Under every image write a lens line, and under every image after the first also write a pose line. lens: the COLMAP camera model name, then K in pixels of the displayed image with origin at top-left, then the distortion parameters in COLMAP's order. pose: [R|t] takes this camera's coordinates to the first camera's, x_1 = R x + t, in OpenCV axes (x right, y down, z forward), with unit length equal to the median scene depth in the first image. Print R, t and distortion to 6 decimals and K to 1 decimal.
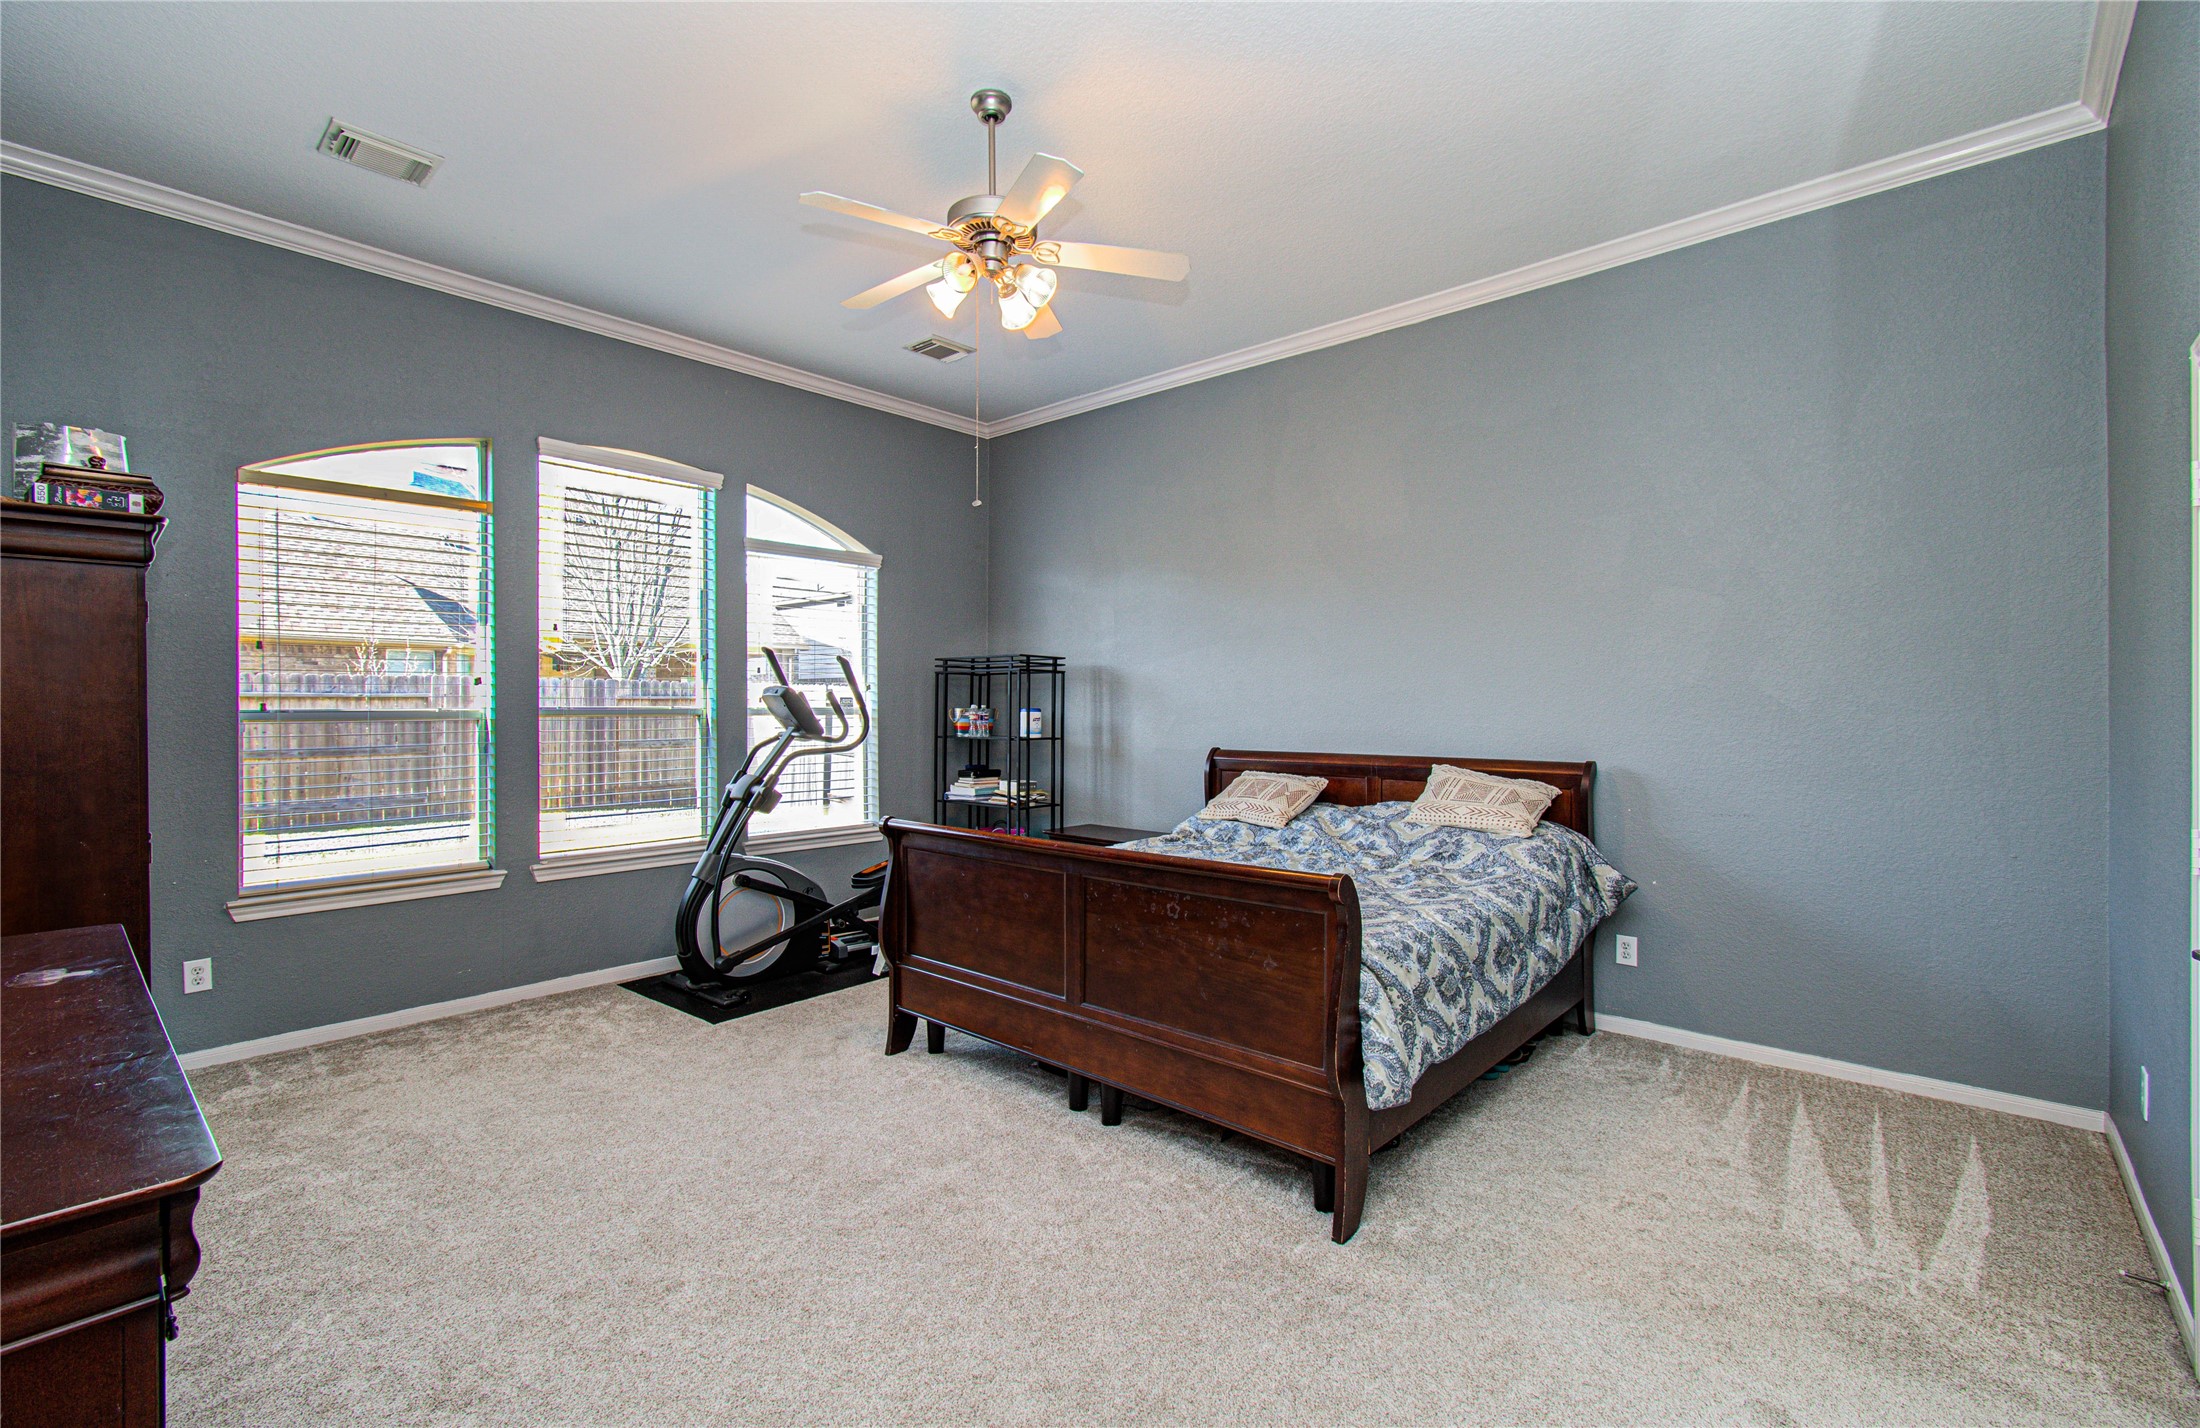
lens RADIAL K [[972.7, 0, 1087.1], [0, 972.7, 713.9], [0, 0, 1]] dist [0.002972, 0.001578]
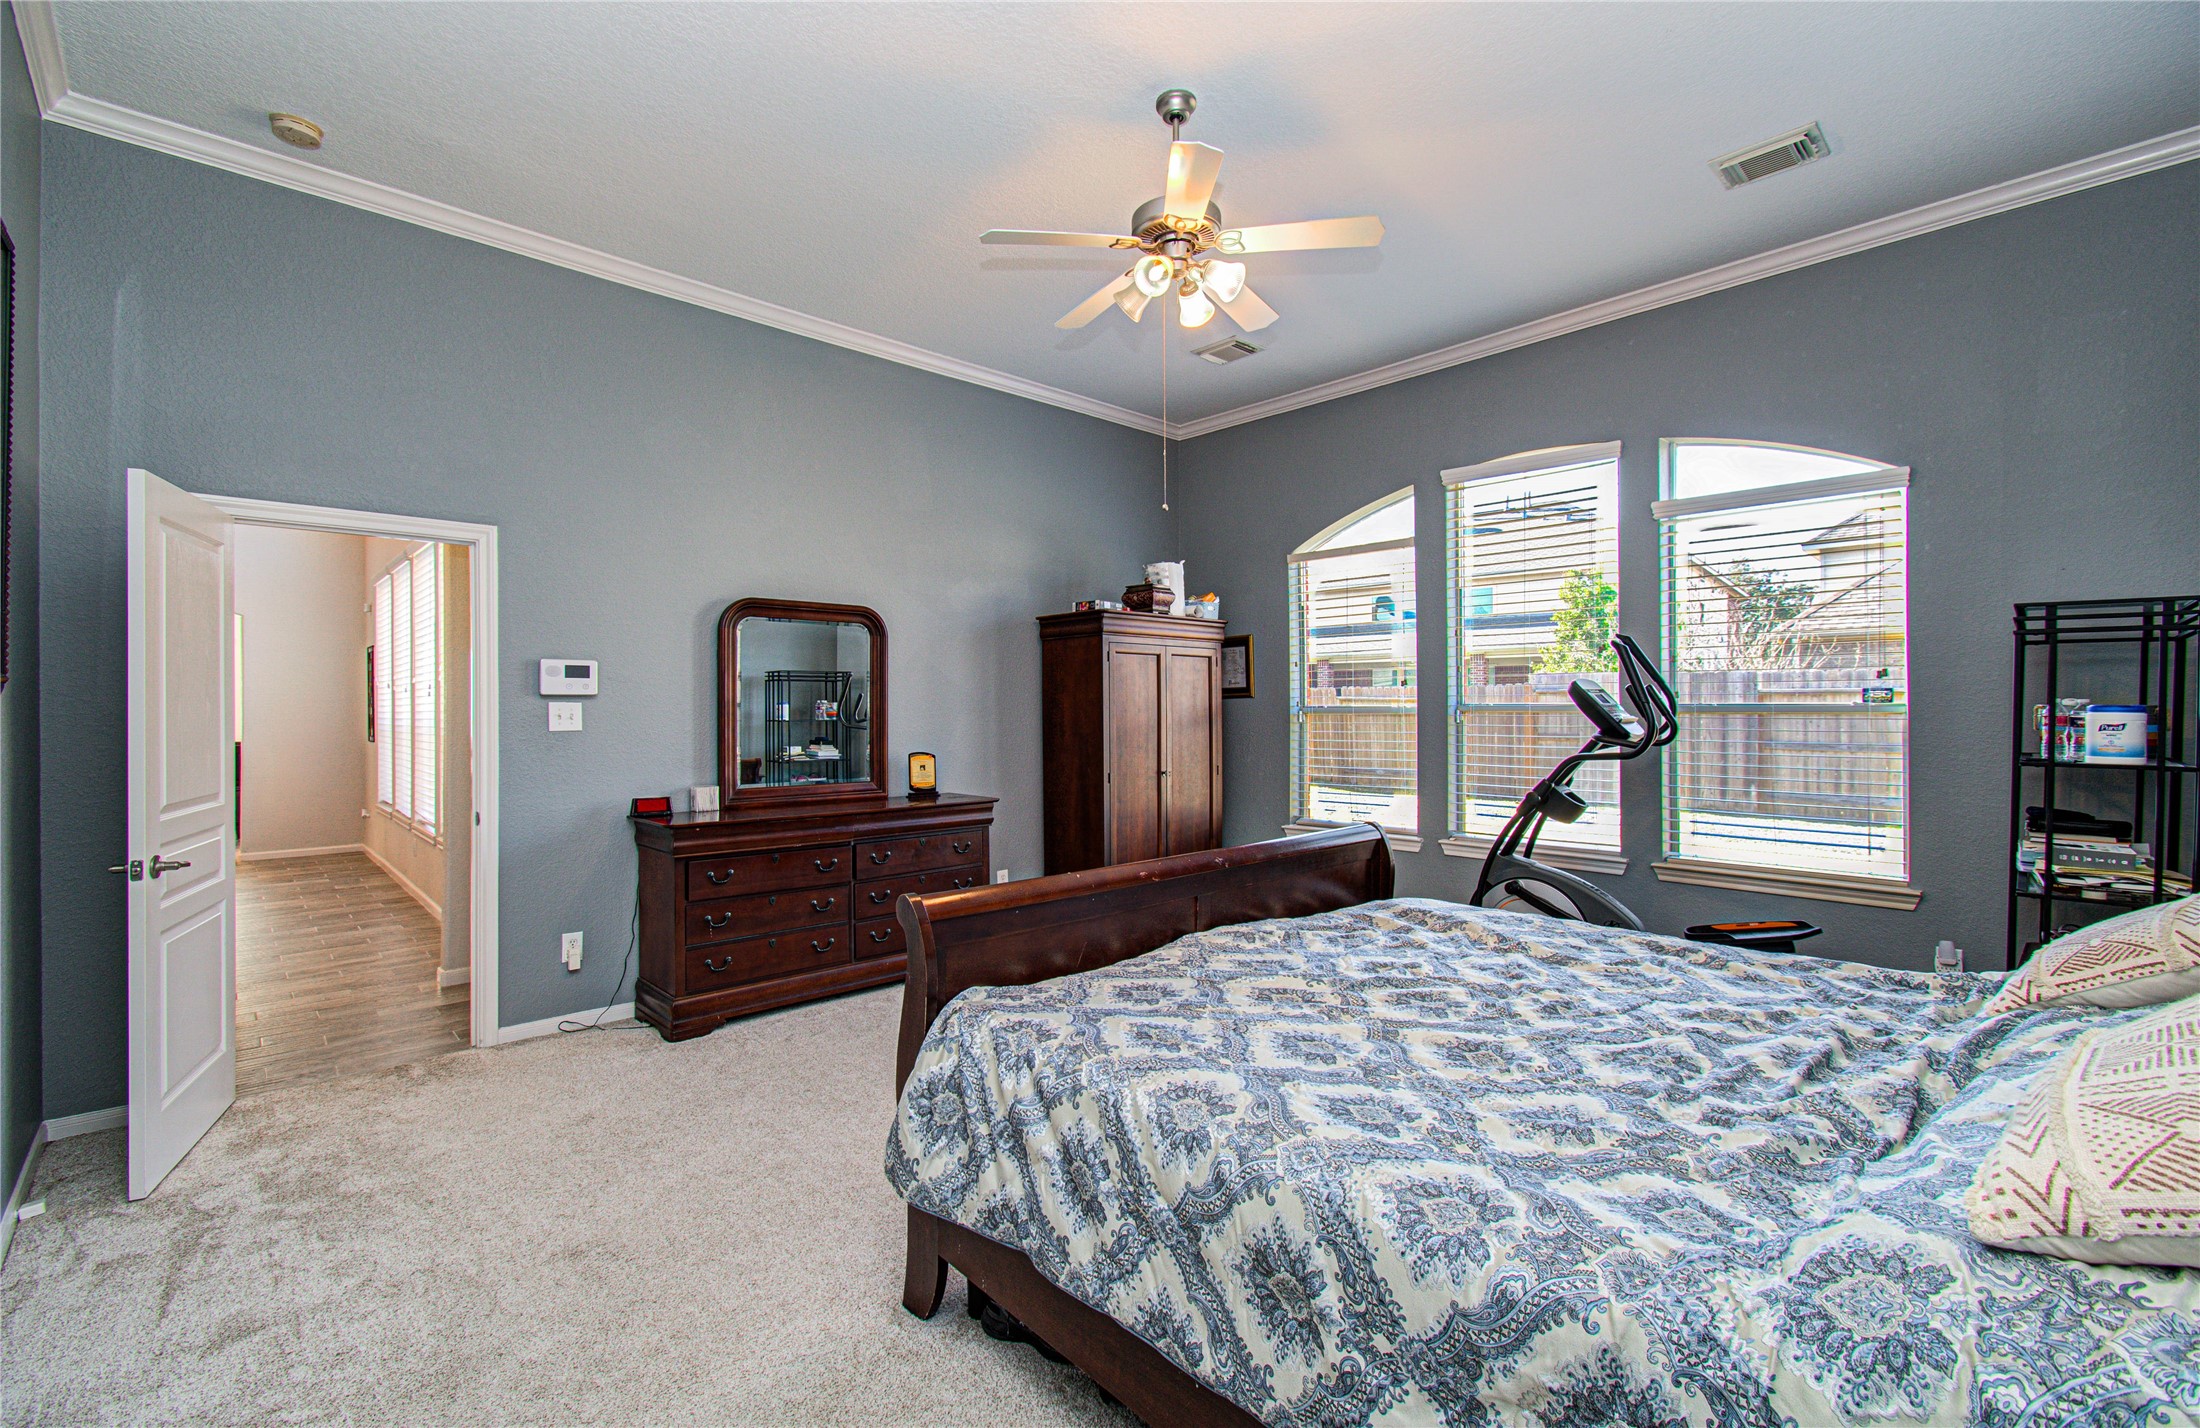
lens RADIAL K [[972.7, 0, 1092.7], [0, 972.7, 711.3], [0, 0, 1]] dist [0.002972, 0.001578]
pose [[-0.104472, 0.003942, -0.994520, 0.523737], [-0.002281, 0.999989, 0.004204, -0.001755], [0.994525, 0.002708, -0.104462, 0.580093]]
